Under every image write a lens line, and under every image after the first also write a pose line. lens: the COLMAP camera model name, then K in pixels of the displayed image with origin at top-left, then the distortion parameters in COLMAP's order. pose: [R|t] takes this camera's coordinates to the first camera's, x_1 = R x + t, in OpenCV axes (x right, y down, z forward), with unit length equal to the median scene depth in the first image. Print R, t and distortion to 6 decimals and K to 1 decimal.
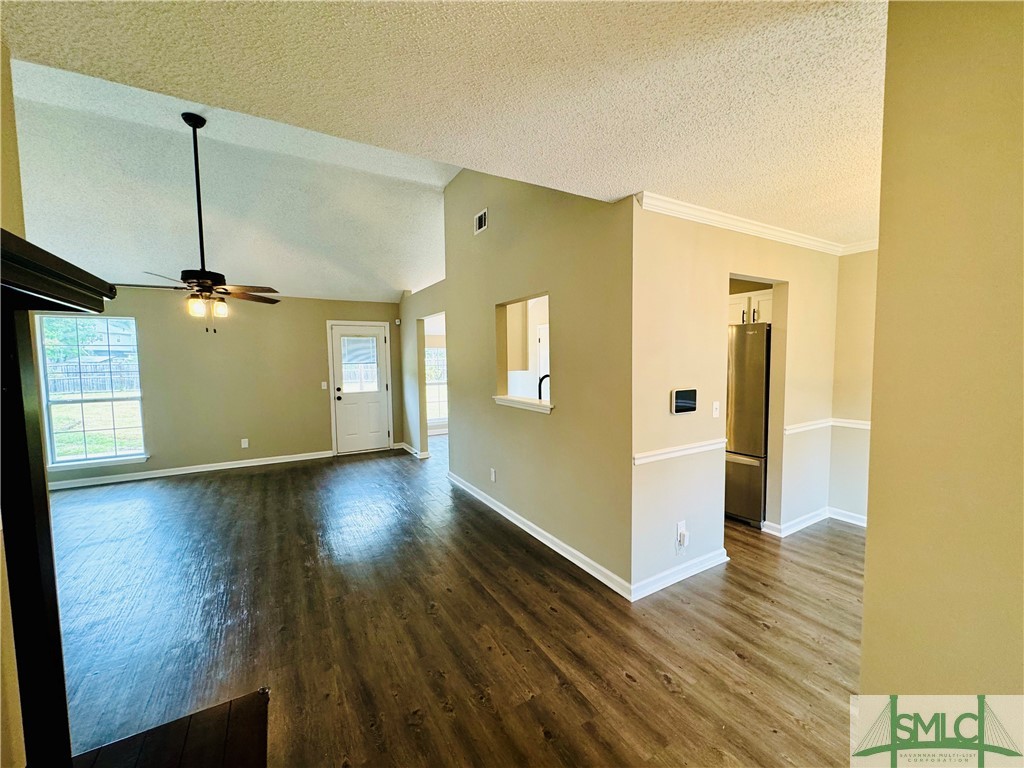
lens RADIAL K [[408.9, 0, 512.0], [0, 408.9, 384.0], [0, 0, 1]] dist [0.008811, -0.000066]
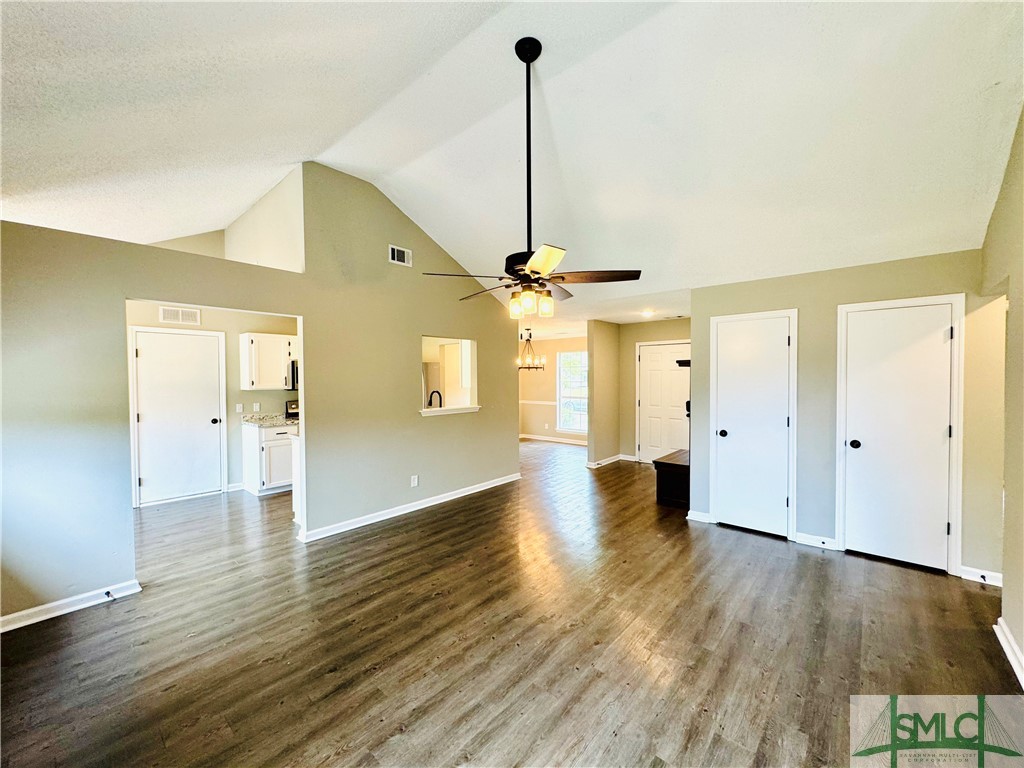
lens RADIAL K [[408.9, 0, 512.0], [0, 408.9, 384.0], [0, 0, 1]] dist [0.008811, -0.000066]
pose [[-0.321629, -0.005388, 0.946851, -0.792299], [0.066921, 0.997354, 0.028408, -0.040210], [-0.944498, 0.072501, -0.320417, 0.709389]]
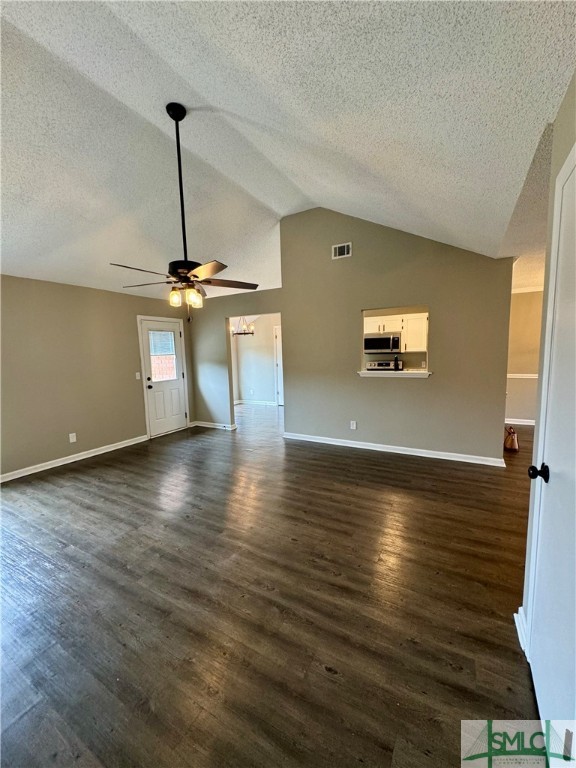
lens RADIAL K [[306.7, 0, 288.0], [0, 306.7, 384.0], [0, 0, 1]] dist [0.008811, -0.000066]
pose [[0.864558, -0.064320, 0.498399, -0.520636], [0.047757, 0.997803, 0.045928, 0.006827], [-0.500258, -0.015906, 0.865730, 0.100631]]
